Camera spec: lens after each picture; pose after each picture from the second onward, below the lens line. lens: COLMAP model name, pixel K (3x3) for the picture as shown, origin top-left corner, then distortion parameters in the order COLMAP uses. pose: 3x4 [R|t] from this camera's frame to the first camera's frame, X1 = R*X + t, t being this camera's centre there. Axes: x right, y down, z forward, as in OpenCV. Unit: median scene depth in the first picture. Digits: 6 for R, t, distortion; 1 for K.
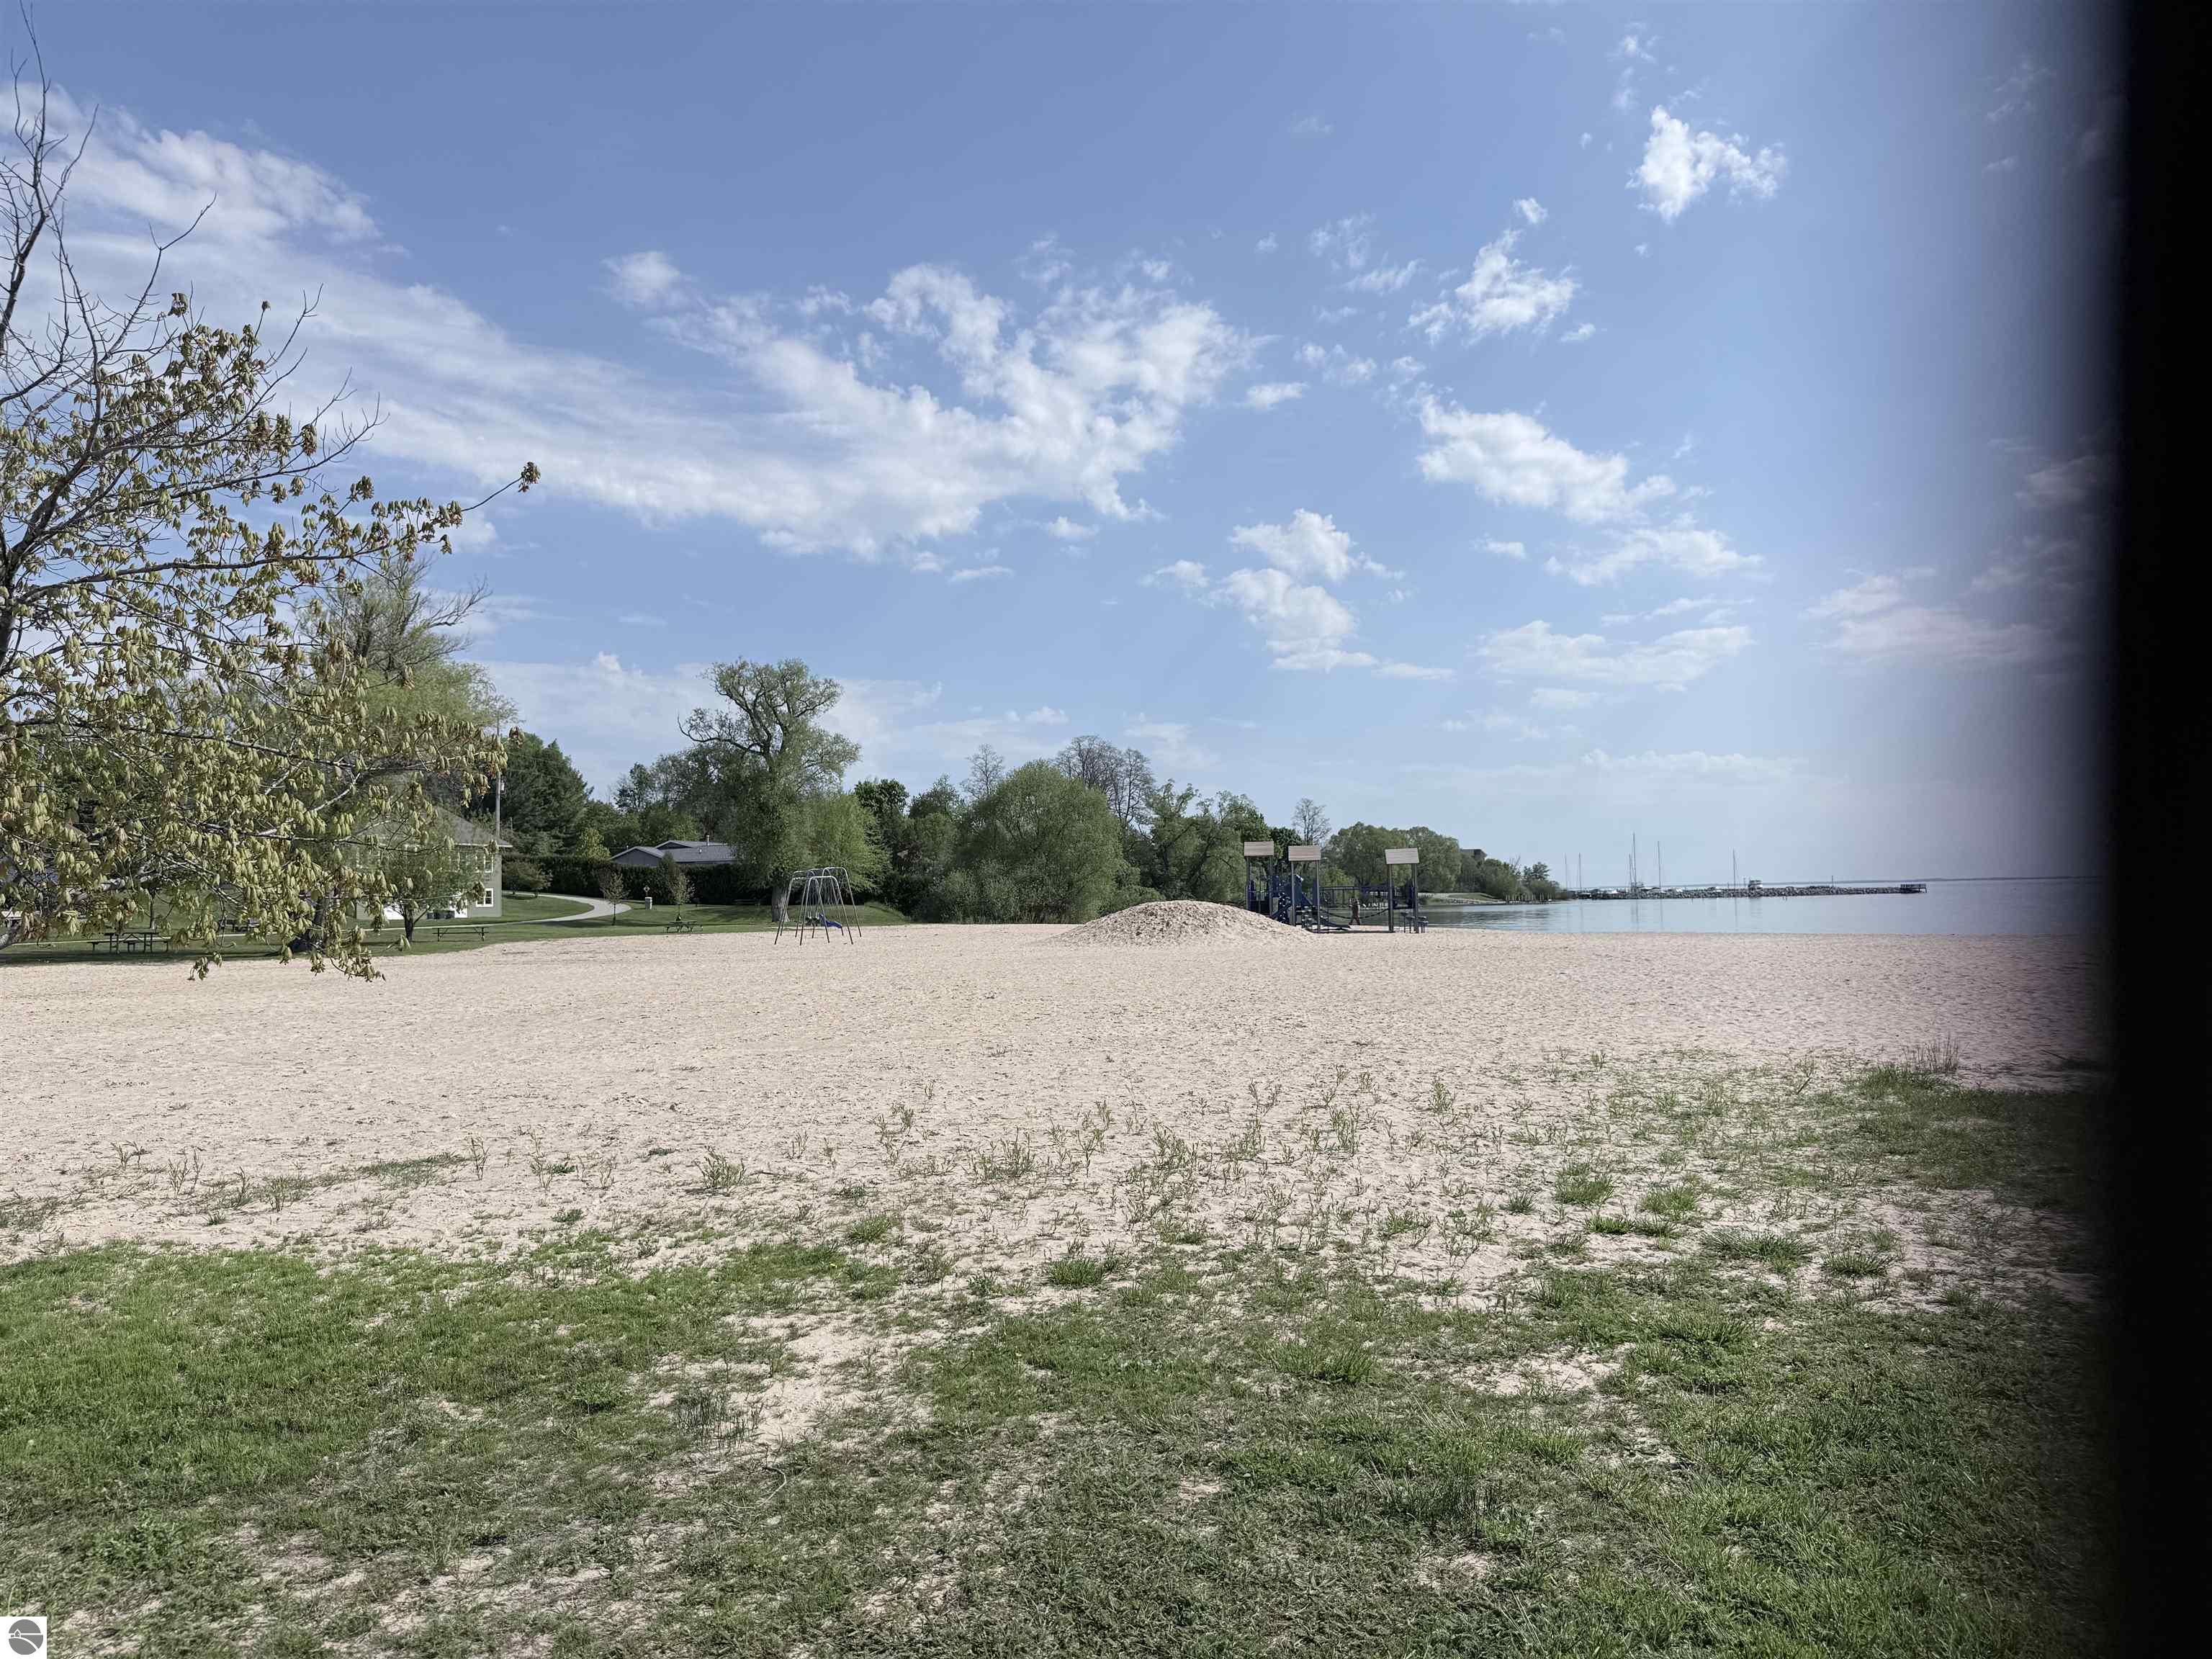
lens RADIAL K [[1549.5, 0, 1106.6], [0, 1549.5, 830.2], [0, 0, 1]] dist [-0.001444, -0.000614]
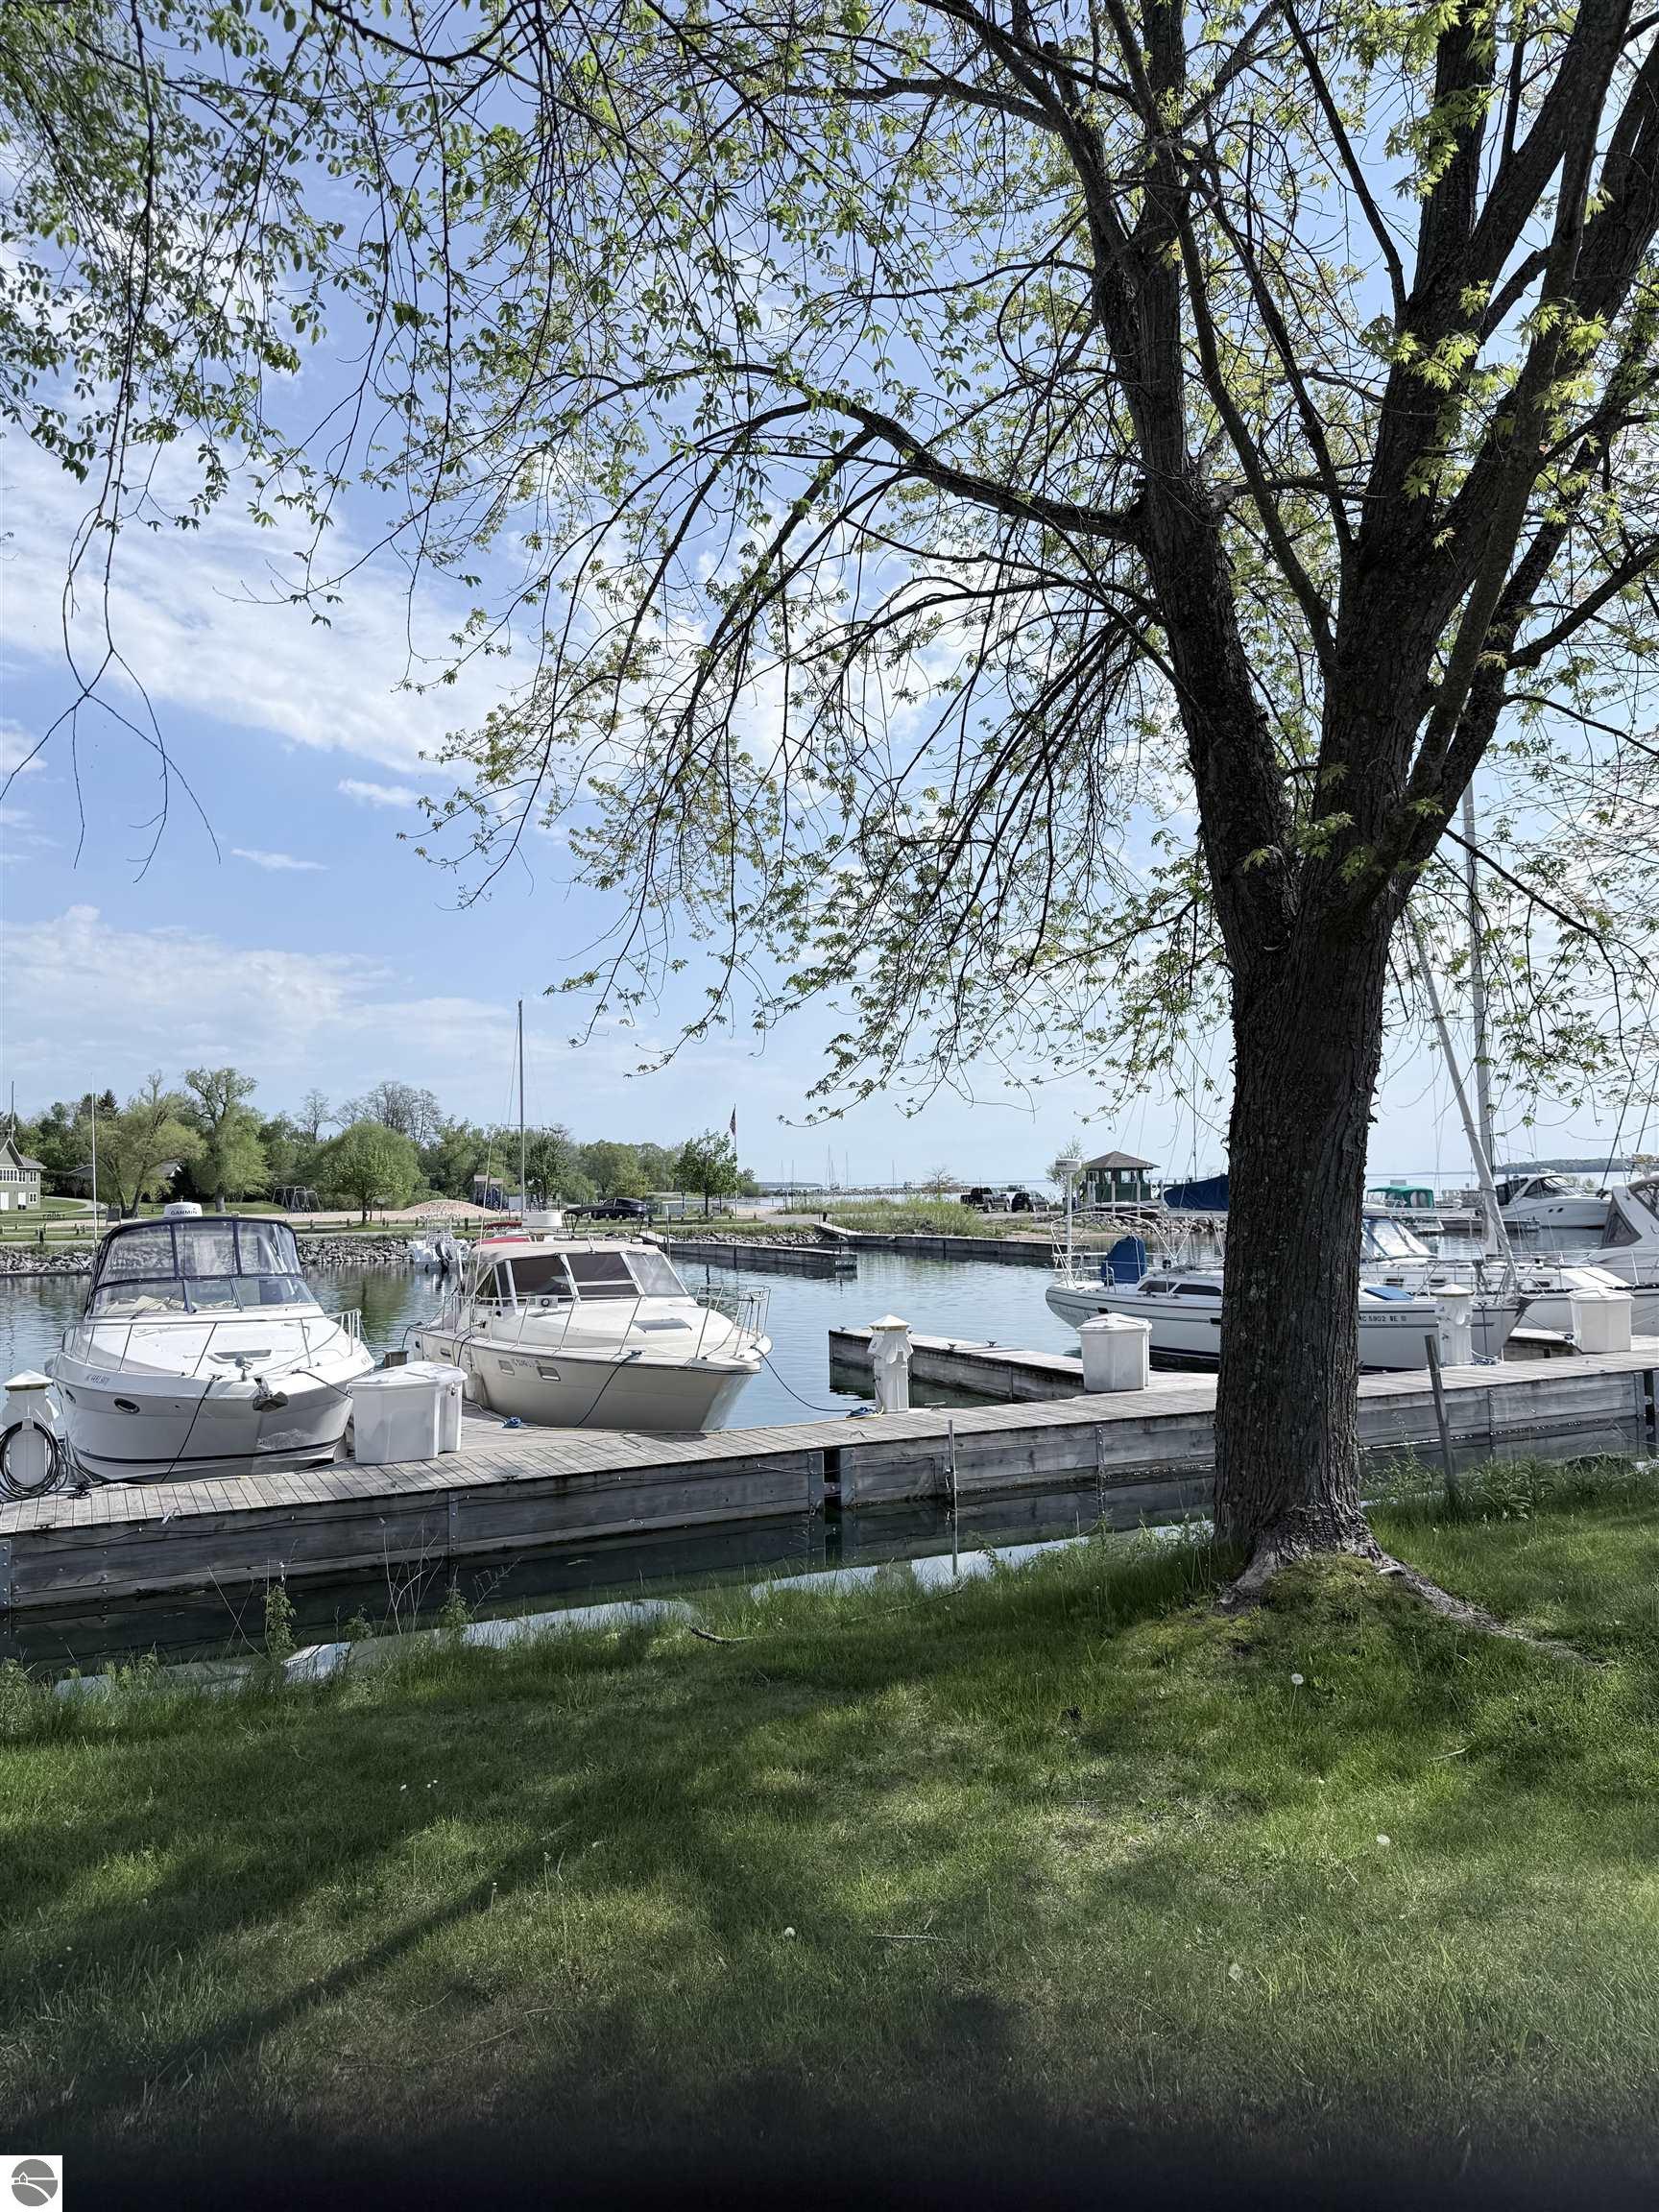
lens RADIAL K [[1549.5, 0, 829.6], [0, 1549.5, 1111.2], [0, 0, 1]] dist [-0.001444, -0.000614]
pose [[0.963975, 0.009259, 0.265830, -0.002645], [-0.006370, 0.999911, -0.011727, -0.020747], [-0.265915, 0.009611, 0.963949, -0.481732]]
